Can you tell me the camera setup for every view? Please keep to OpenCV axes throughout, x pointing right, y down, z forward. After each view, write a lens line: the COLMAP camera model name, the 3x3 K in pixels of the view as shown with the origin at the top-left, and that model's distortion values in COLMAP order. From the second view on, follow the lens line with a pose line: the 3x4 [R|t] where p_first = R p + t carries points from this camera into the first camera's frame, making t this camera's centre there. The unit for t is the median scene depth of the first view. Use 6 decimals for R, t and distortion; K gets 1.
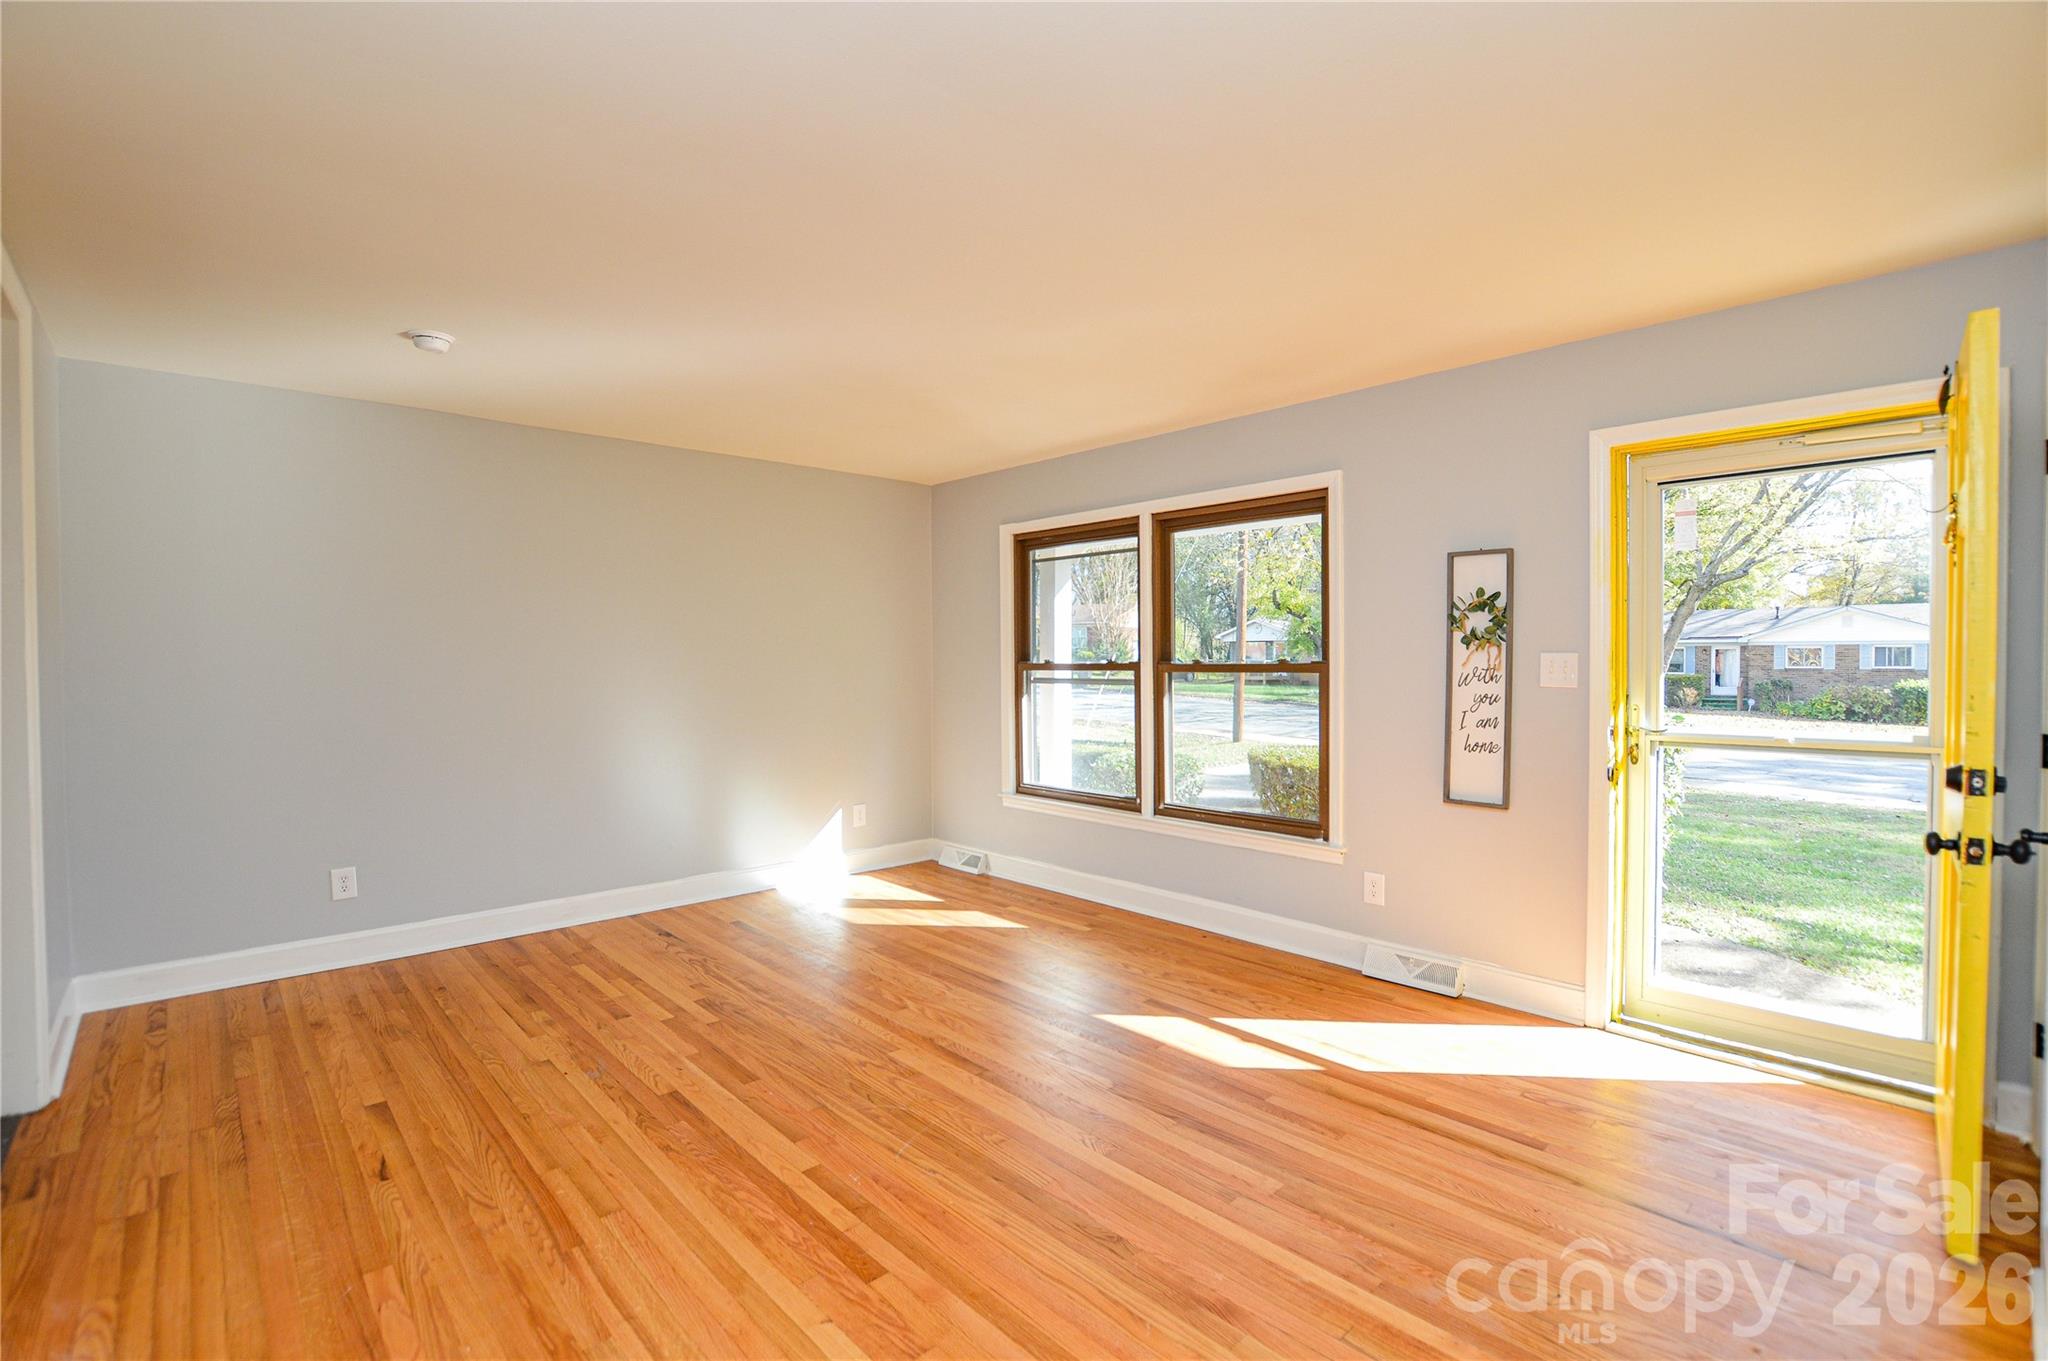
lens RADIAL K [[908.8, 0, 1019.0], [0, 908.8, 677.2], [0, 0, 1]] dist [-0.026840, 0.000677]
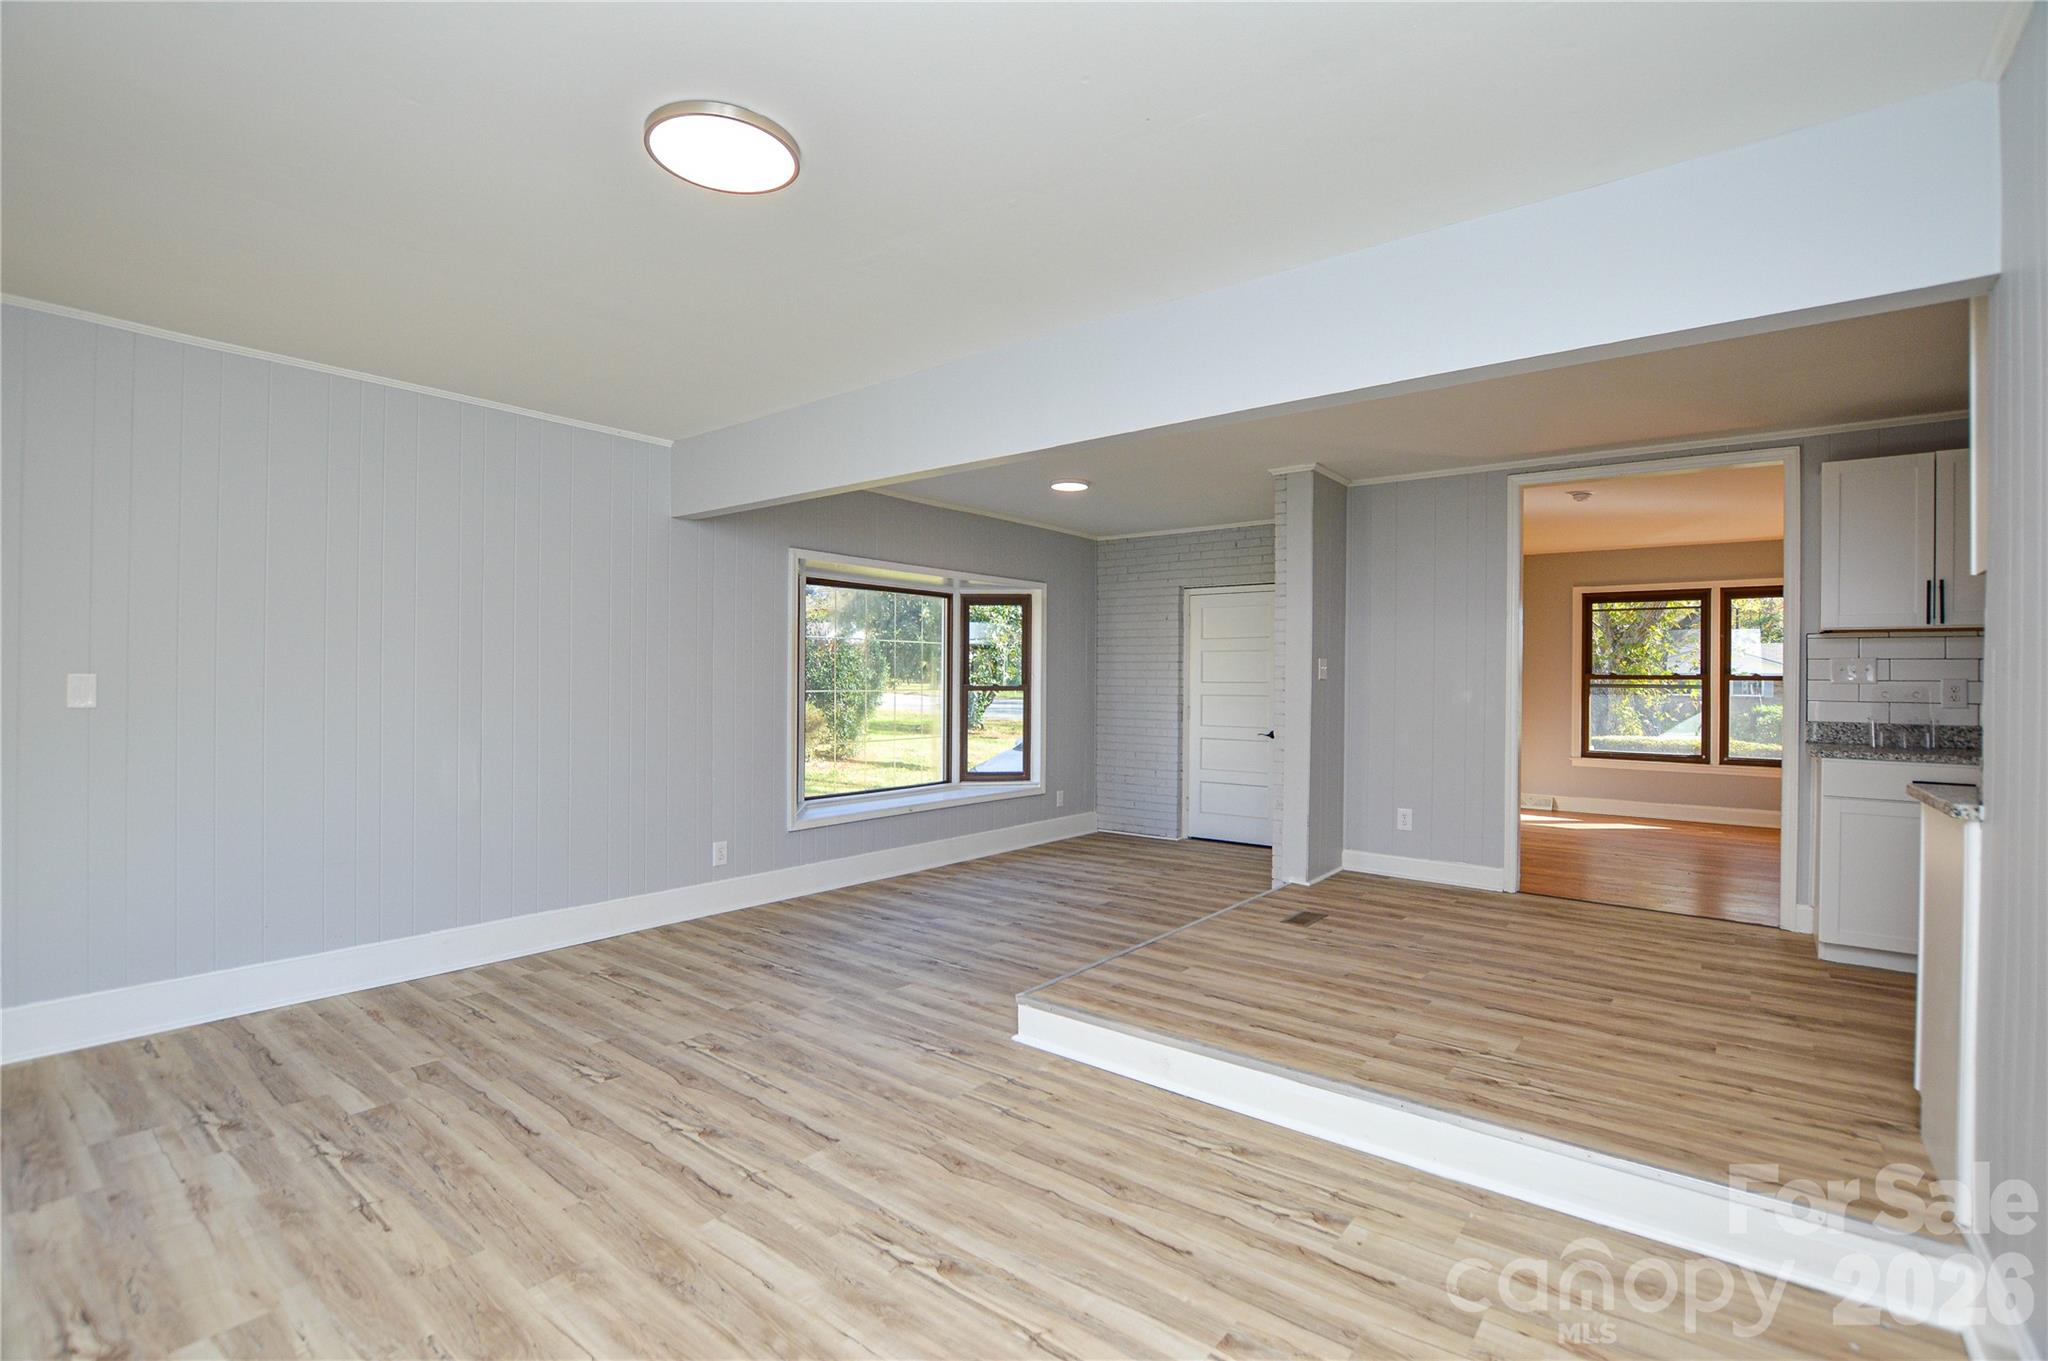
lens RADIAL K [[924.0, 0, 1026.9], [0, 924.0, 680.8], [0, 0, 1]] dist [-0.028029, 0.000645]
pose [[0.988481, 0.015019, 0.150599, -1.919394], [-0.012112, 0.999723, -0.020200, 0.061437], [-0.150860, 0.018143, 0.988389, -0.674148]]
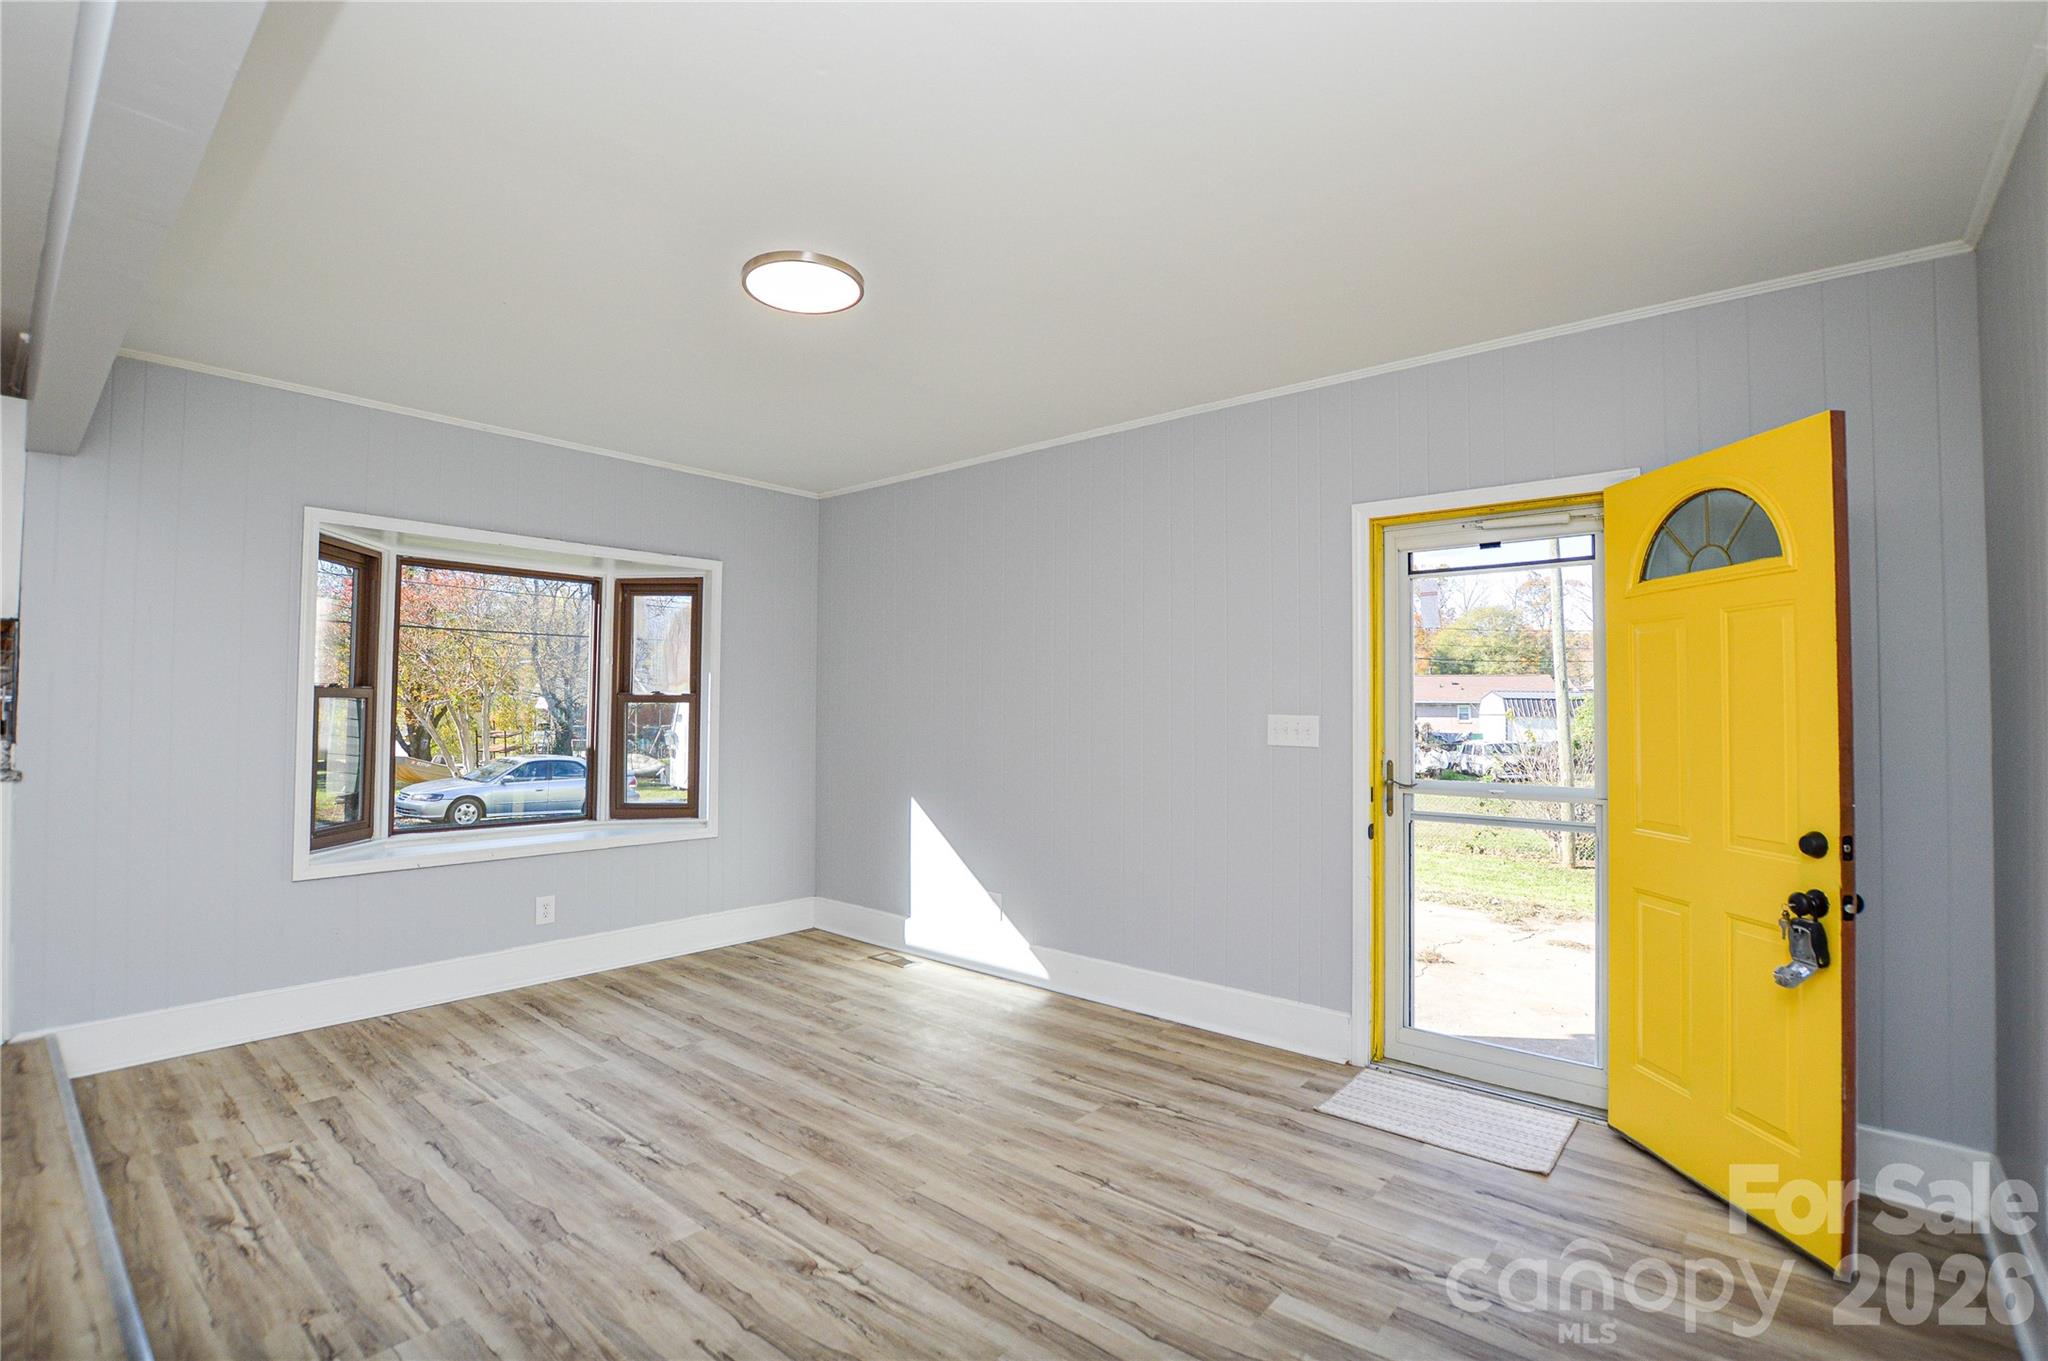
lens RADIAL K [[933.7, 0, 1024.0], [0, 933.7, 680.5], [0, 0, 1]] dist [-0.029216, 0.000444]
pose [[-0.993836, -0.006357, -0.110679, -2.143988], [-0.005426, 0.999947, -0.008707, 0.033532], [0.110729, -0.008053, -0.993818, 0.814375]]
